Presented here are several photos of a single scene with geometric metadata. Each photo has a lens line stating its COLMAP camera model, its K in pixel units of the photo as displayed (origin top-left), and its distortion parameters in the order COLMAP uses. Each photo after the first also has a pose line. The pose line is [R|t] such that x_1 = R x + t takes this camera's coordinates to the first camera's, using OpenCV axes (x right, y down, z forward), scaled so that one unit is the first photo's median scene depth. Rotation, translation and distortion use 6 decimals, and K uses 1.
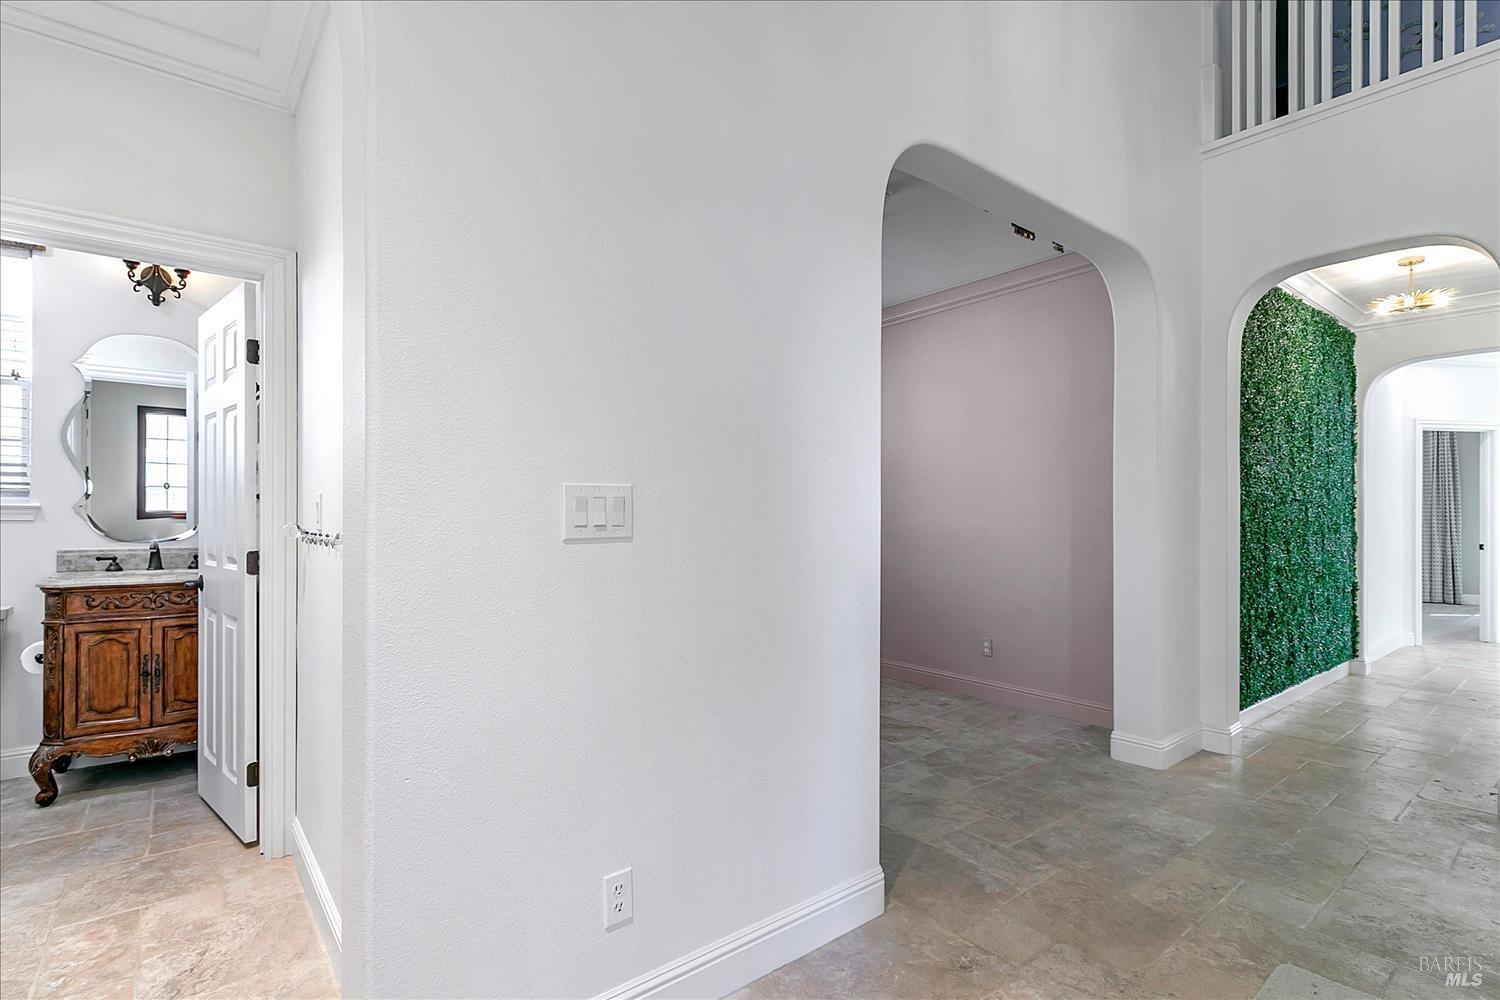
lens RADIAL K [[709.0, 0, 737.7], [0, 709.0, 520.9], [0, 0, 1]] dist [0.002742, 0.000310]
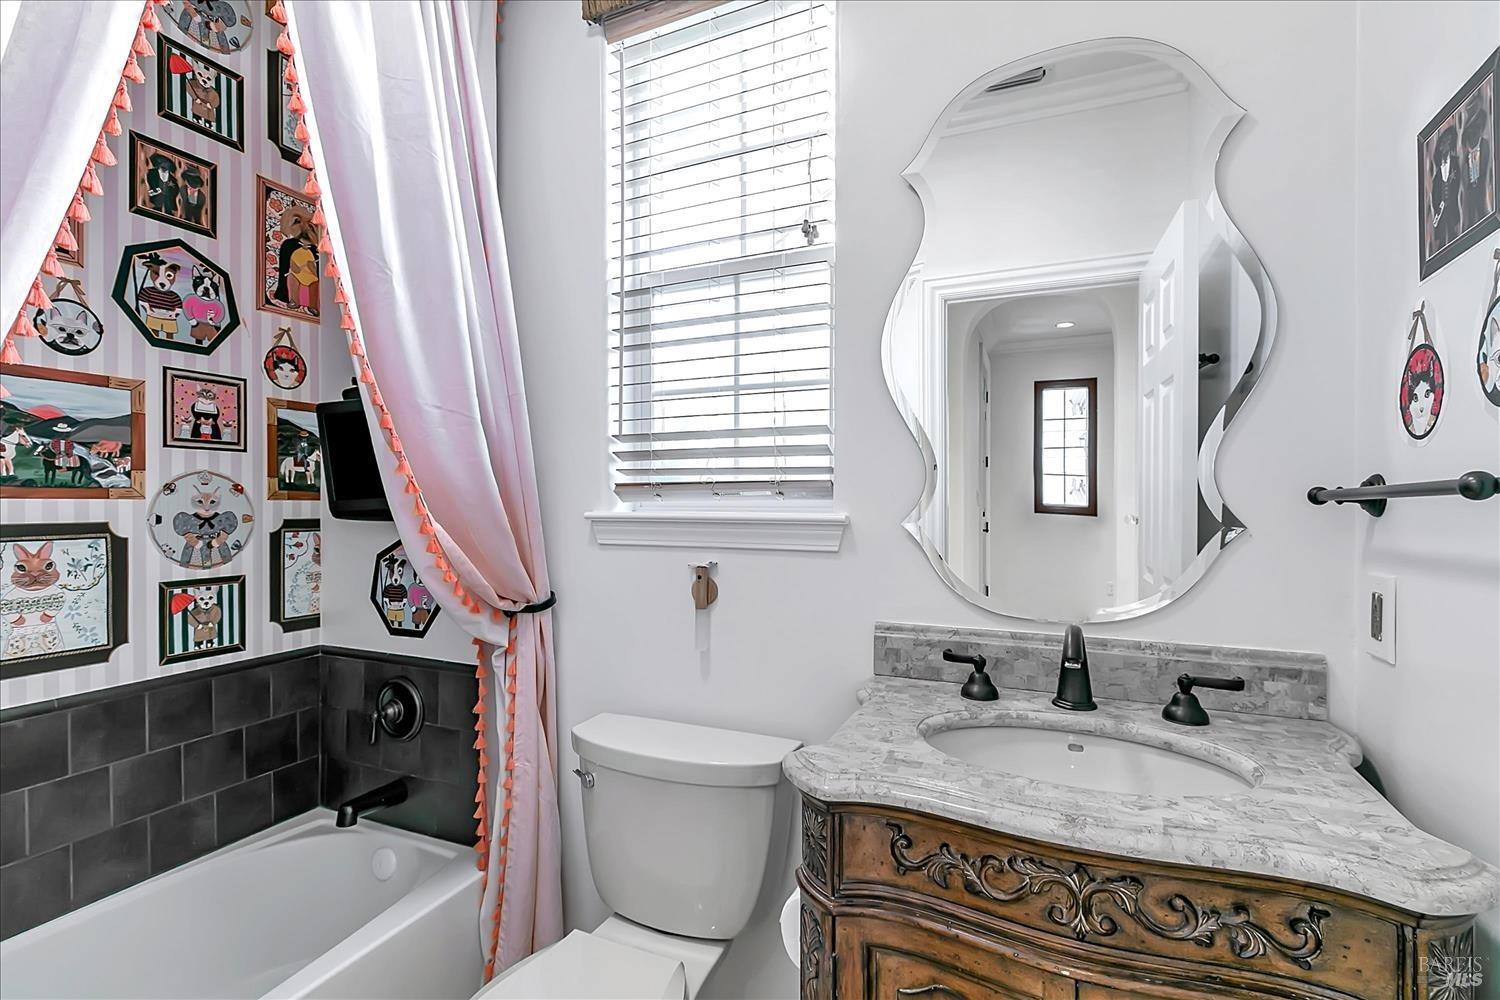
lens RADIAL K [[709.0, 0, 737.7], [0, 709.0, 520.9], [0, 0, 1]] dist [0.002742, 0.000310]
pose [[0.454255, 0.010550, -0.890809, -0.611587], [0.007944, 0.999842, 0.015892, -0.026631], [0.890836, -0.014295, 0.454100, 0.726950]]
